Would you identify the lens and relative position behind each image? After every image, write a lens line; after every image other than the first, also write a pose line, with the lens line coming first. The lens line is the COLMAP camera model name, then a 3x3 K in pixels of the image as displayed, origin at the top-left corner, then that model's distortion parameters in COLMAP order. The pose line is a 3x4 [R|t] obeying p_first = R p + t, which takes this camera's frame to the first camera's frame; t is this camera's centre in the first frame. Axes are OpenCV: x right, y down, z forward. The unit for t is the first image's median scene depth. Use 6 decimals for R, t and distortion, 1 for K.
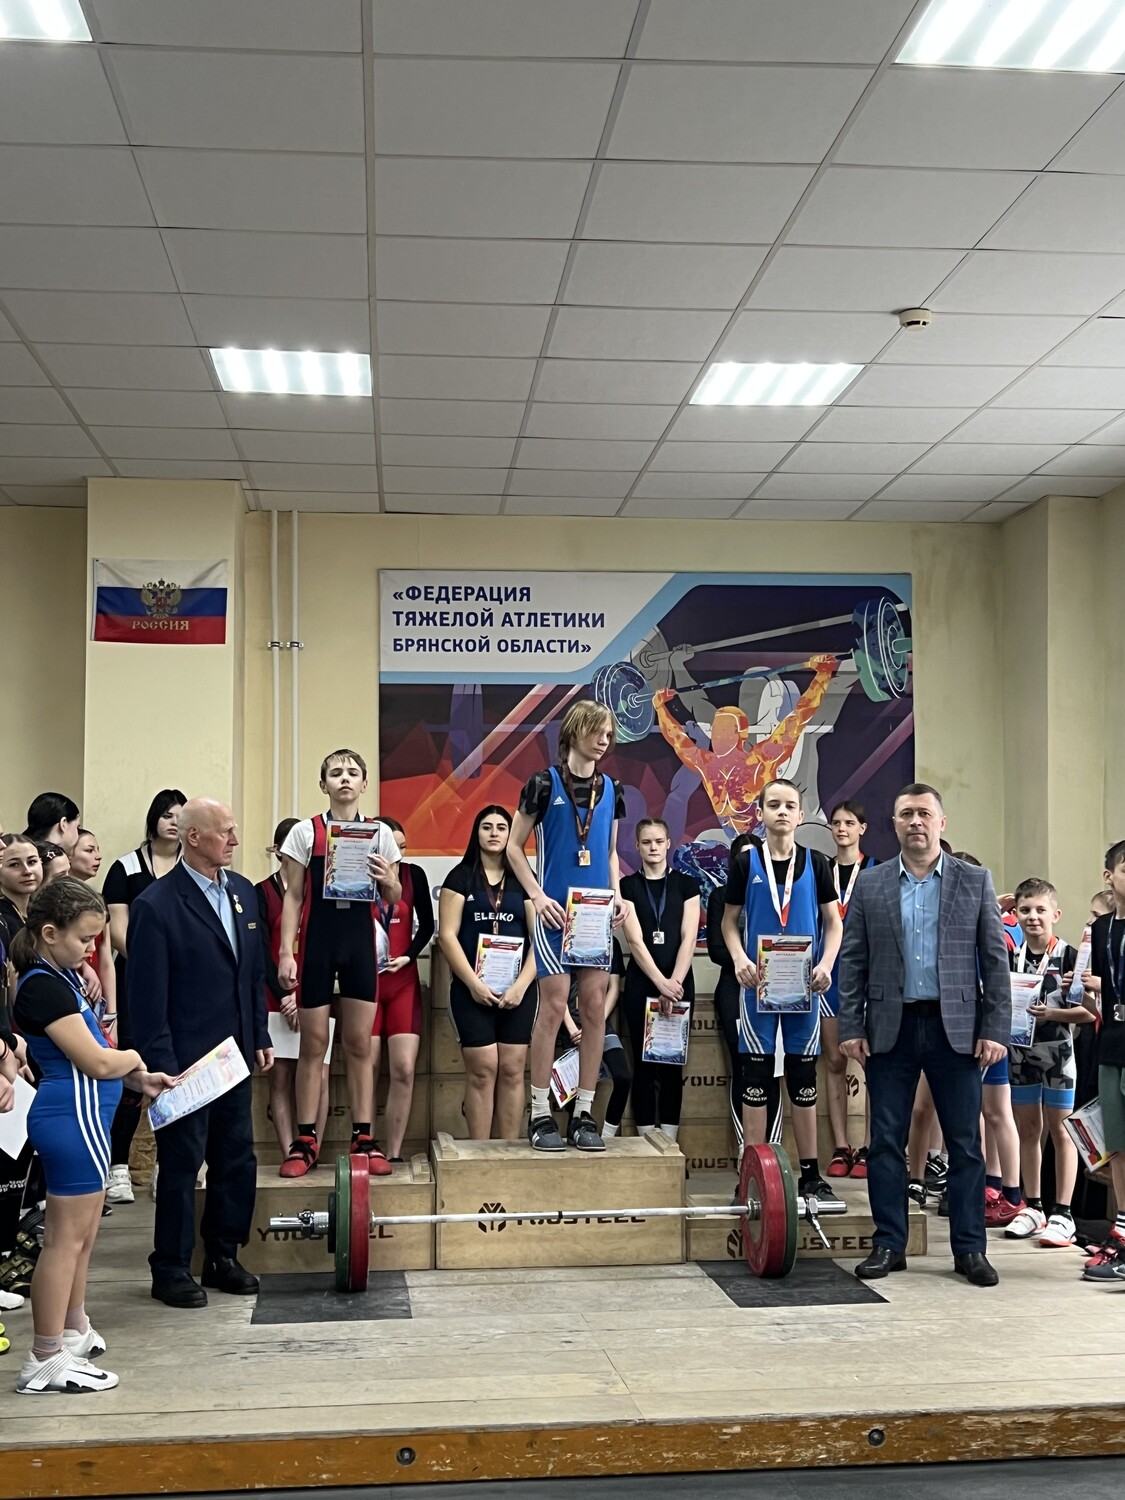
lens RADIAL K [[1944.5, 0, 579.8], [0, 1944.5, 758.6], [0, 0, 1]] dist [0.141279, 0.000000]
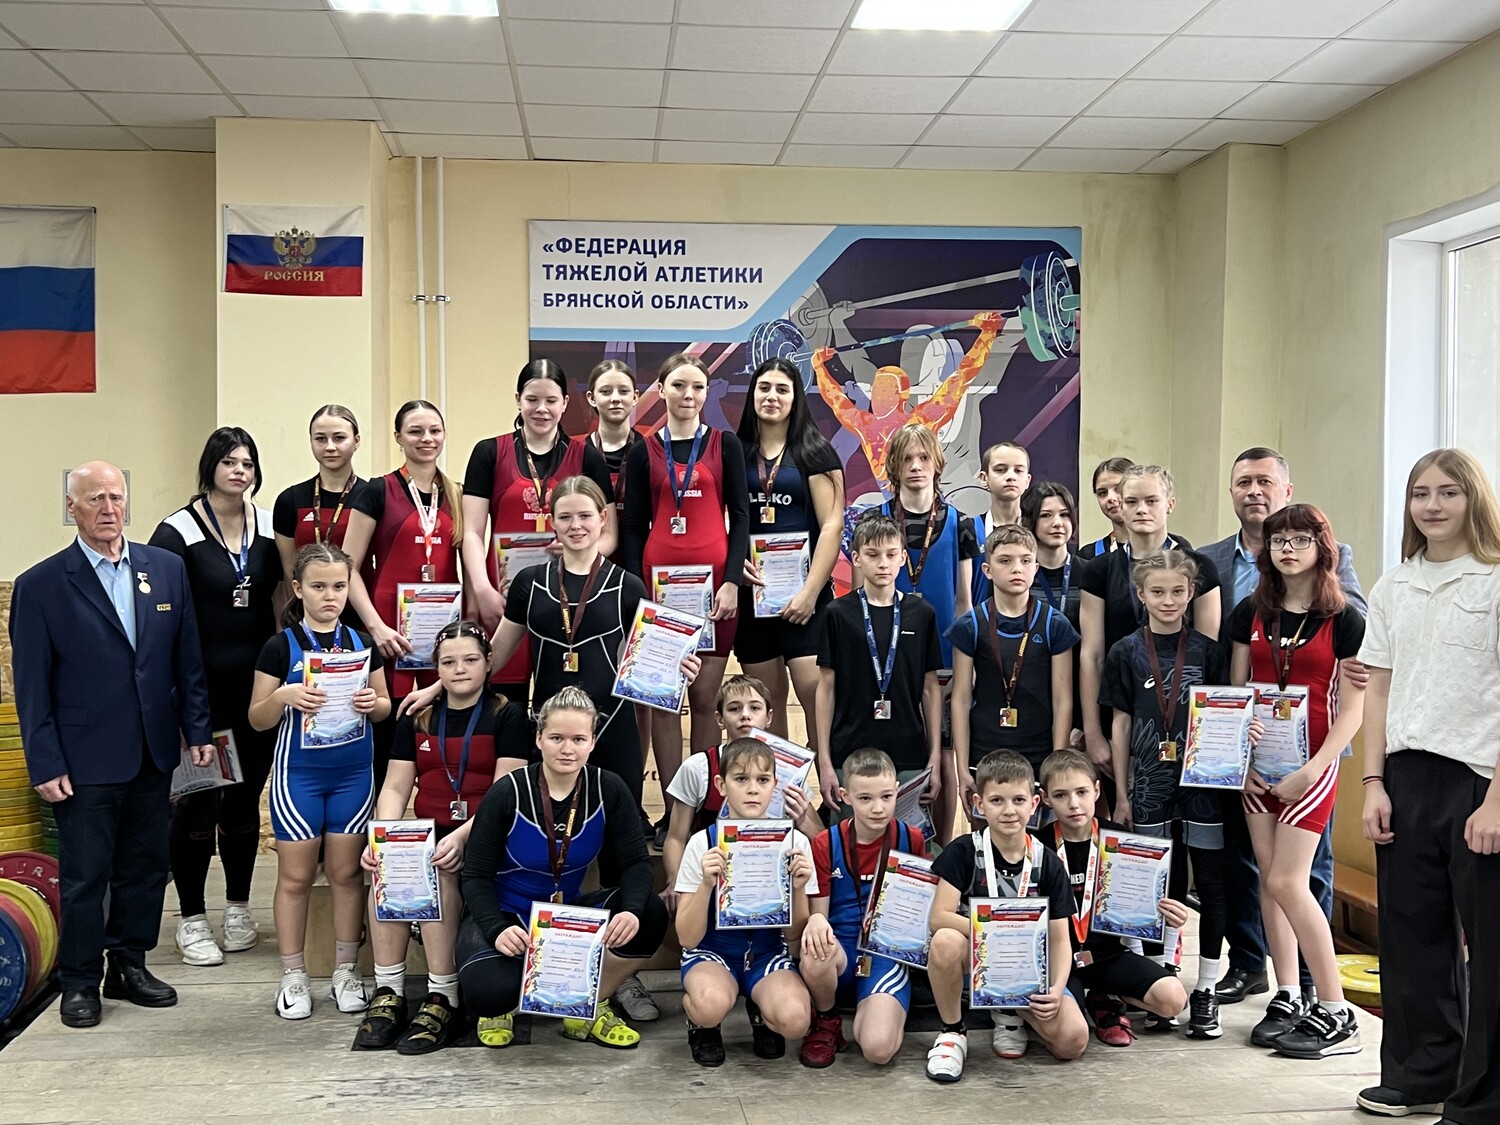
lens RADIAL K [[1693.8, 0, 734.3], [0, 1693.8, 561.6], [0, 0, 1]] dist [0.071106, 0.000000]
pose [[0.999892, 0.006962, -0.012977, 0.011588], [-0.005783, 0.996036, 0.088763, -0.004696], [0.013543, -0.088679, 0.995968, 0.160813]]
